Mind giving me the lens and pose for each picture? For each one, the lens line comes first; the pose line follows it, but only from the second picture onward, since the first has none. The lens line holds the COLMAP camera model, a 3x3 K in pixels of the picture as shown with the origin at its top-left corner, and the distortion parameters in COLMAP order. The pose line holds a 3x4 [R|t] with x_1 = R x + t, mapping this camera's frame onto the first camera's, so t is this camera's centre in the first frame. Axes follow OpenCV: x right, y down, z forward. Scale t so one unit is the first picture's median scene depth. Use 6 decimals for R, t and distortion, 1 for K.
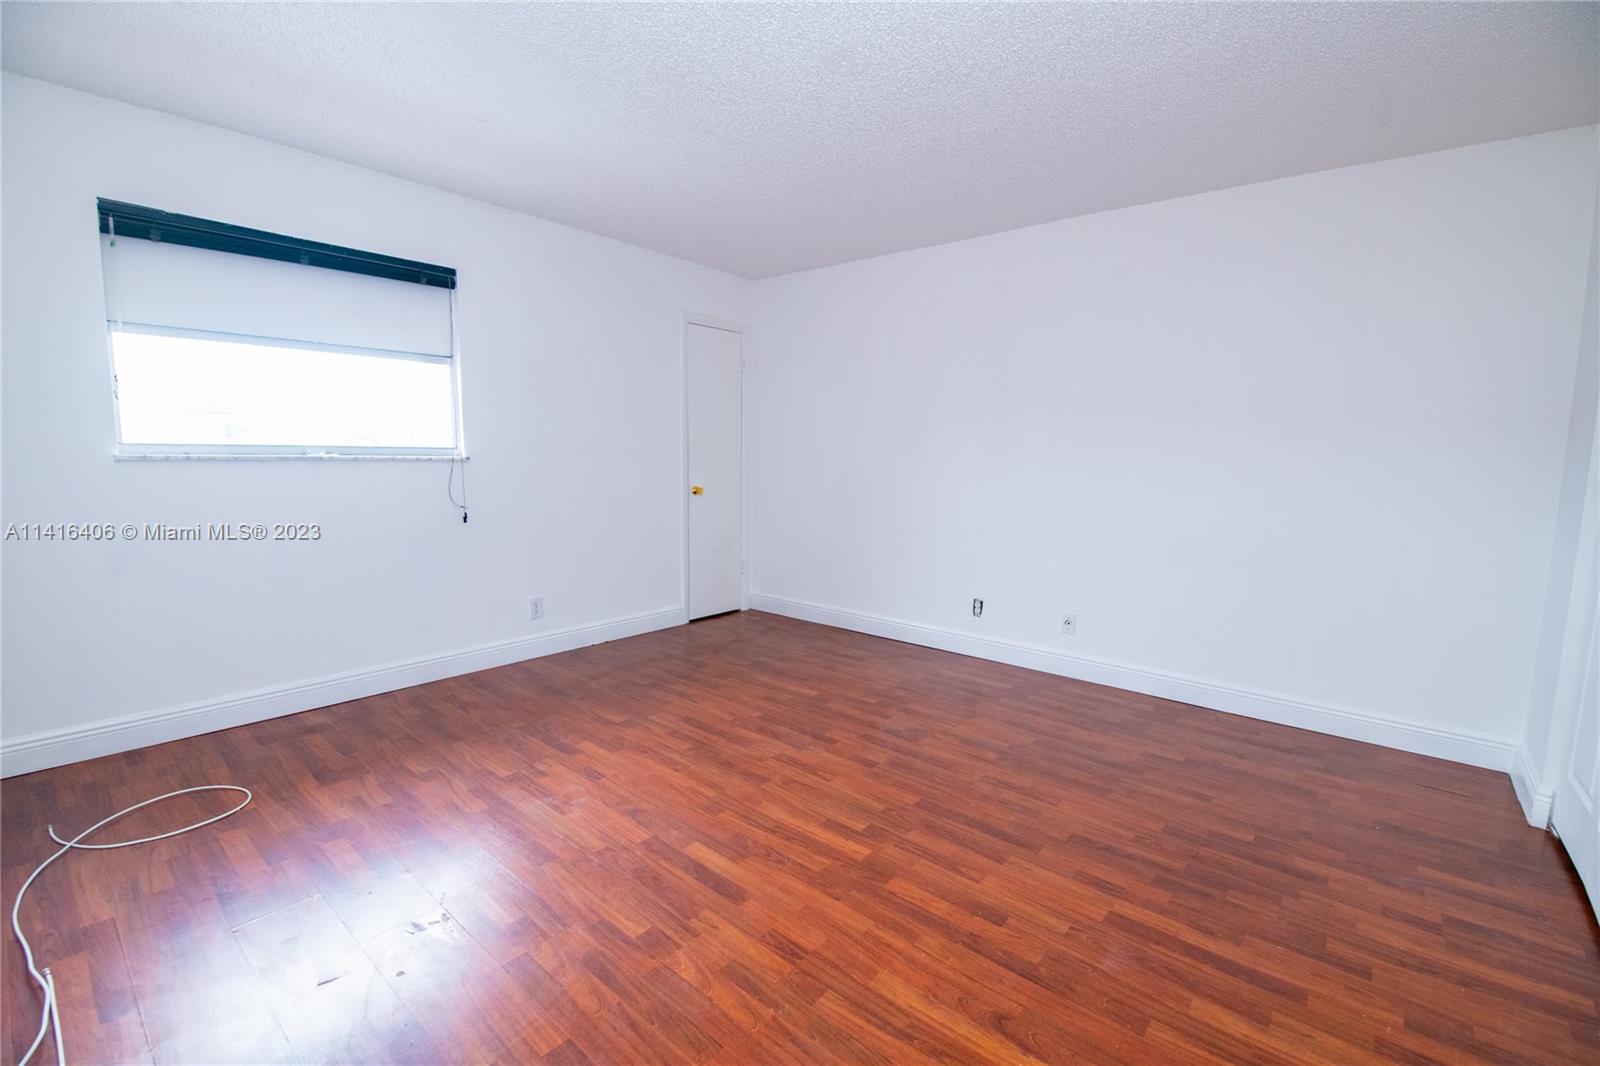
lens RADIAL K [[698.7, 0, 800.9], [0, 698.7, 539.9], [0, 0, 1]] dist [-0.003967, -0.000457]
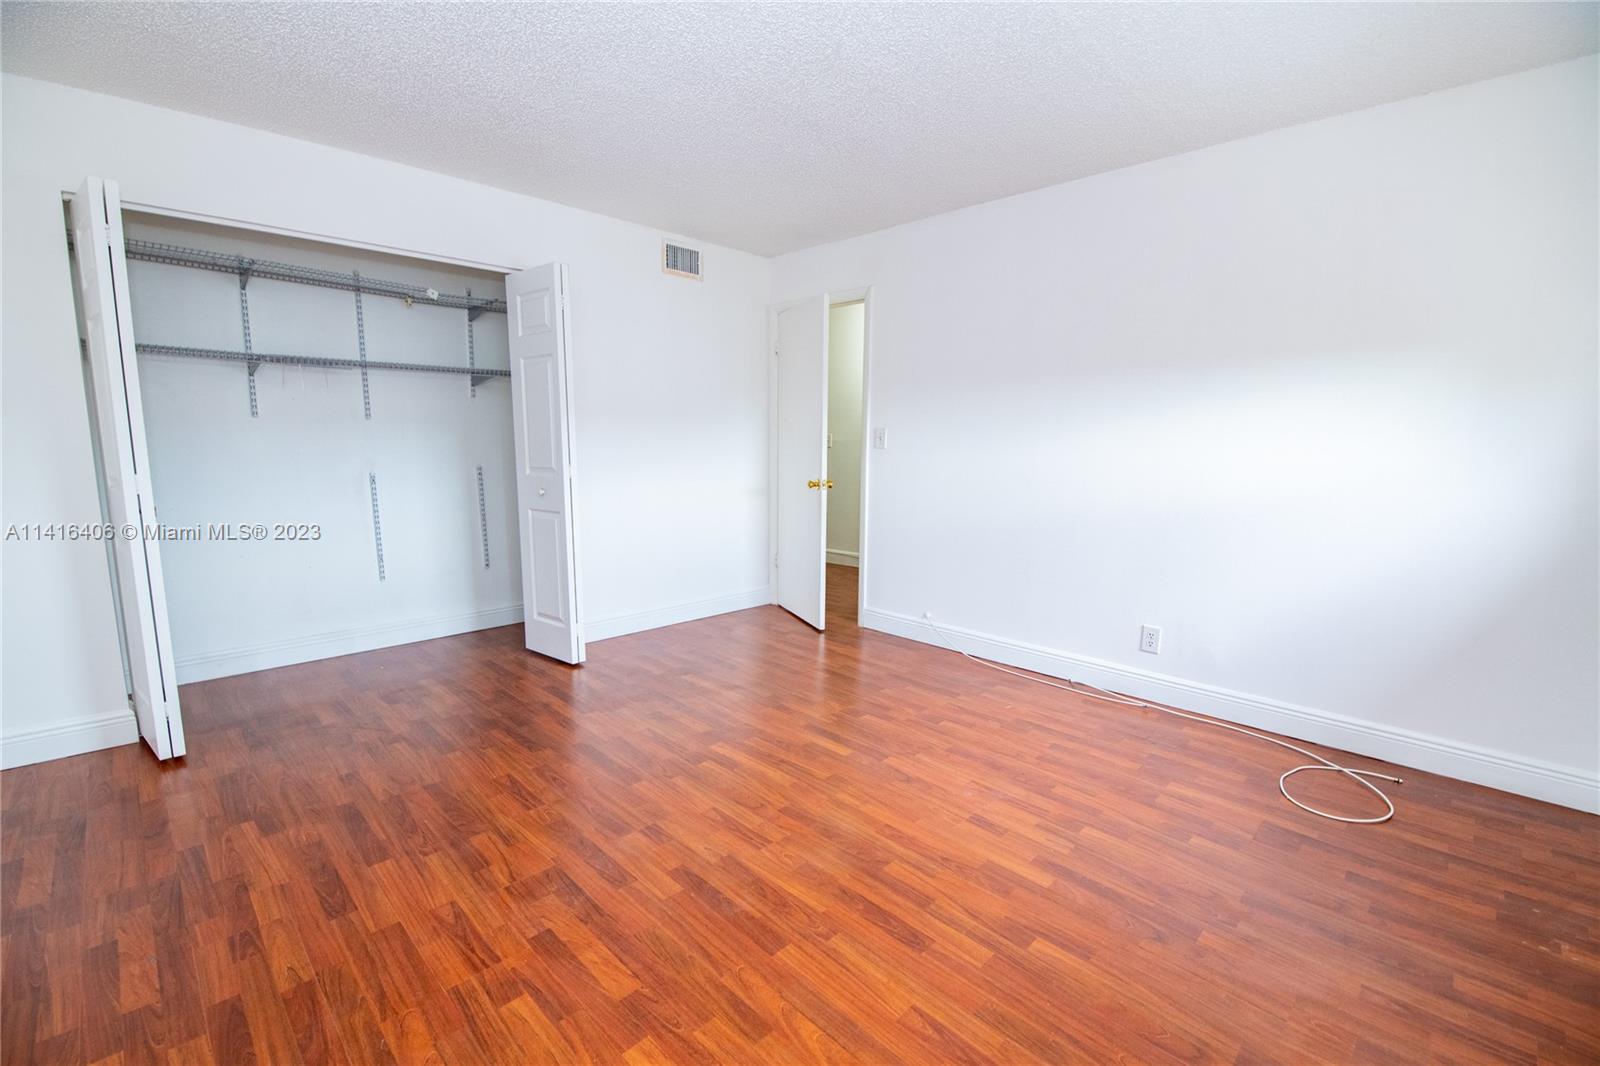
lens RADIAL K [[698.7, 0, 800.9], [0, 698.7, 539.9], [0, 0, 1]] dist [-0.003967, -0.000457]
pose [[-0.996585, -0.038872, 0.072849, -0.116657], [-0.018104, 0.963655, 0.266536, -0.213834], [-0.080562, 0.264307, -0.961068, 1.661756]]
